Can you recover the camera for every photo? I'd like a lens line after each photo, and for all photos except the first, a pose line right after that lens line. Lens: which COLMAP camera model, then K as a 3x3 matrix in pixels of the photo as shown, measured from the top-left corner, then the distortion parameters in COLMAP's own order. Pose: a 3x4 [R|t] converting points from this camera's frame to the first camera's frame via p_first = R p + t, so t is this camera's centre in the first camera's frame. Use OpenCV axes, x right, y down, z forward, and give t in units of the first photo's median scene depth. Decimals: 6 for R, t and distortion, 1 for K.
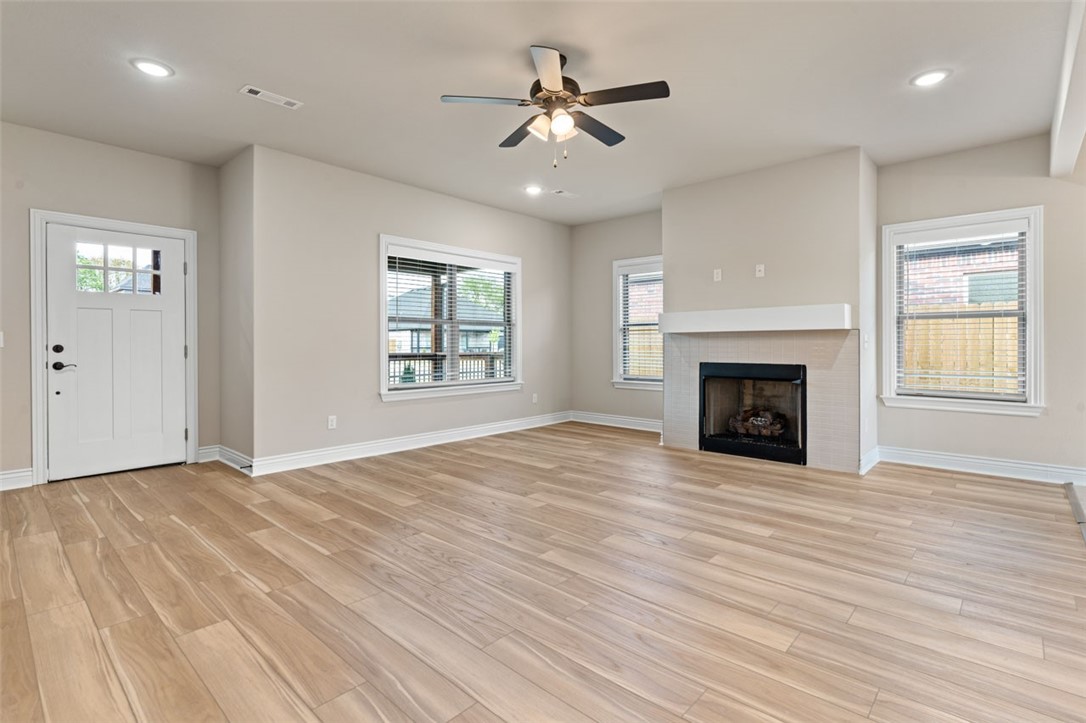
lens RADIAL K [[519.2, 0, 544.4], [0, 519.2, 347.3], [0, 0, 1]] dist [-0.016642, 0.000108]
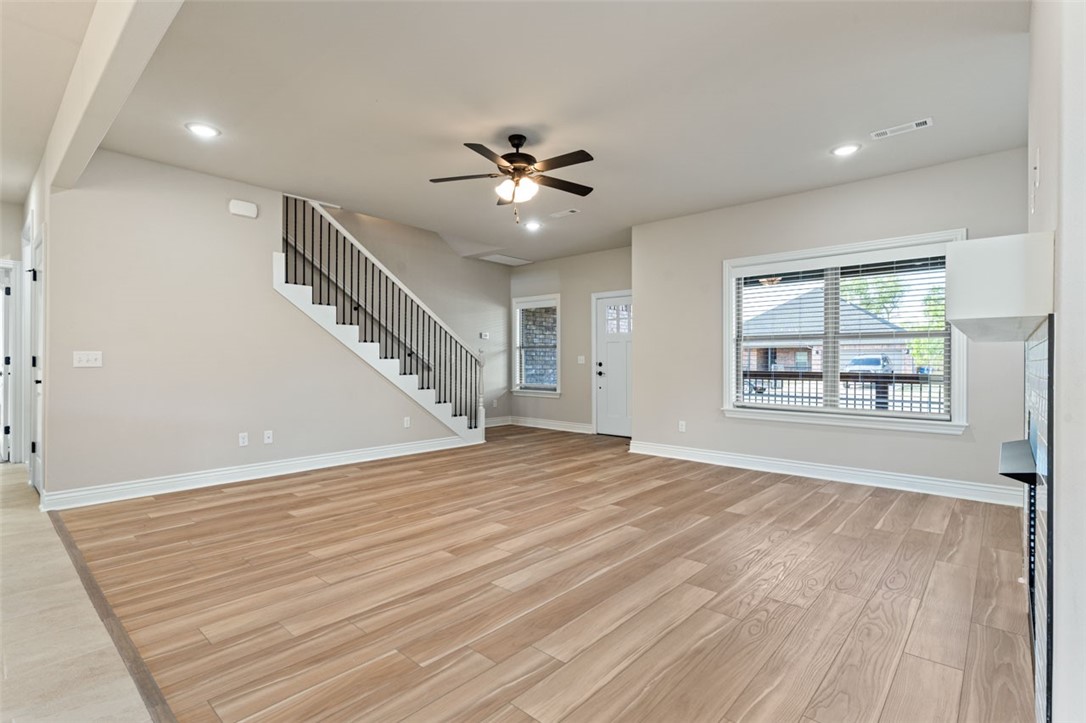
lens RADIAL K [[517.4, 0, 543.0], [0, 517.4, 361.5], [0, 0, 1]] dist [0.000348, 0.000043]
pose [[0.008759, 0.005055, -0.999949, 1.293331], [-0.005665, 0.999971, 0.005006, -0.020628], [0.999946, 0.005620, 0.008788, 1.052140]]
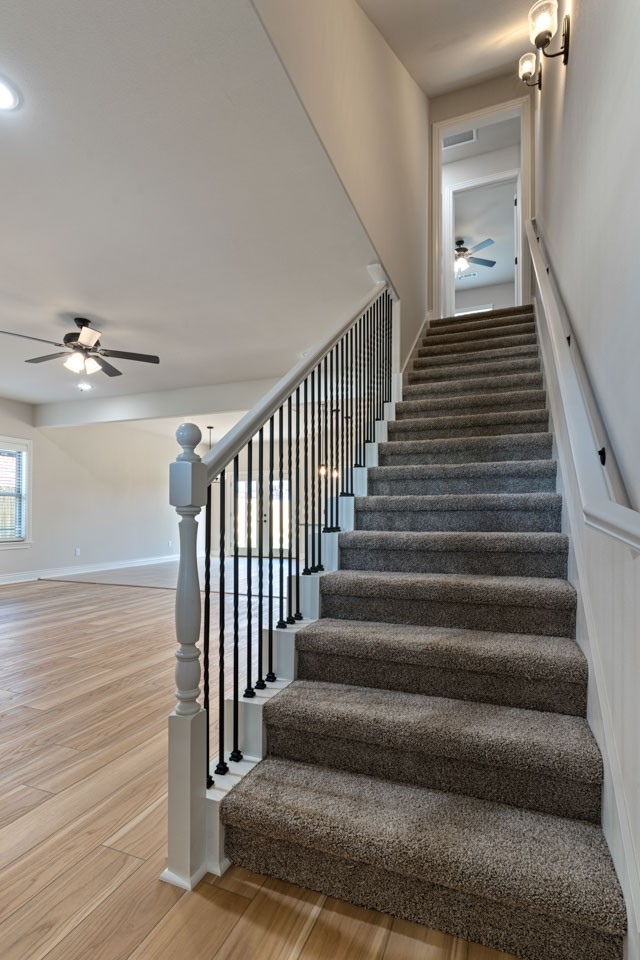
lens RADIAL K [[458.9, 0, 320.0], [0, 458.9, 480.0], [0, 0, 1]] dist [-0.016642, 0.000108]
pose [[-0.332519, 0.064134, 0.940913, -1.514414], [0.003996, 0.997772, -0.066598, -0.000586], [-0.943088, -0.018385, -0.332034, 0.786208]]
